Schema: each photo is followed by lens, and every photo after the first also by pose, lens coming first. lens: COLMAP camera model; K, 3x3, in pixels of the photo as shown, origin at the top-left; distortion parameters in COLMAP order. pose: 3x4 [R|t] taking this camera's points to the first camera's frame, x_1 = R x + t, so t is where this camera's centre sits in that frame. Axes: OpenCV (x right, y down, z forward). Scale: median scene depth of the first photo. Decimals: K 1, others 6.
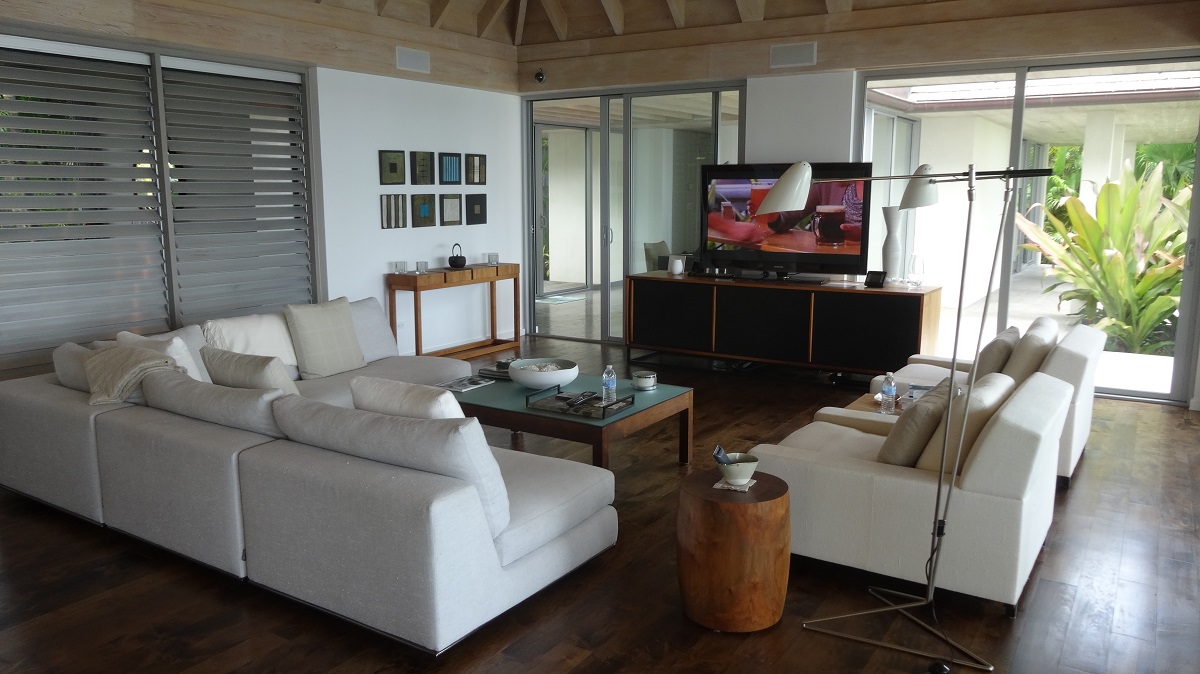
lens RADIAL K [[886.7, 0, 601.3], [0, 886.7, 338.1], [0, 0, 1]] dist [-0.005790, 0.004582]
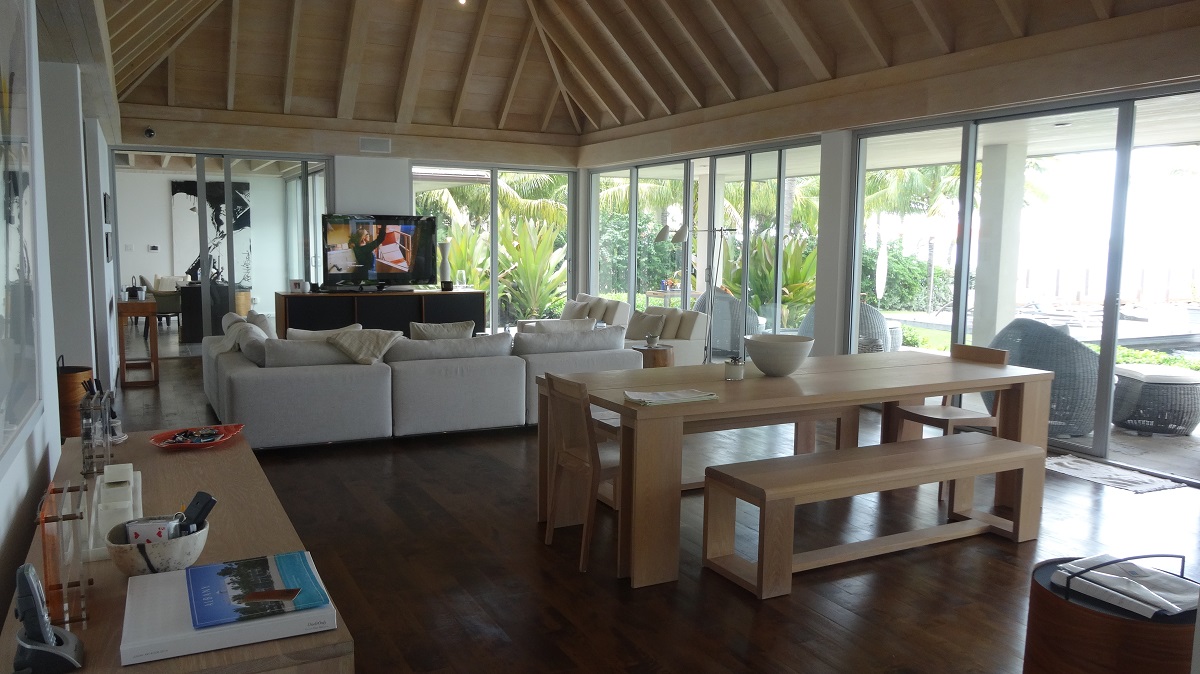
lens RADIAL K [[886.7, 0, 597.6], [0, 886.7, 336.7], [0, 0, 1]] dist [-0.005790, 0.004582]
pose [[0.499917, -0.095947, 0.860742, -0.937945], [0.129168, 0.990989, 0.035445, 0.005824], [-0.856387, 0.093461, 0.507806, -0.080871]]
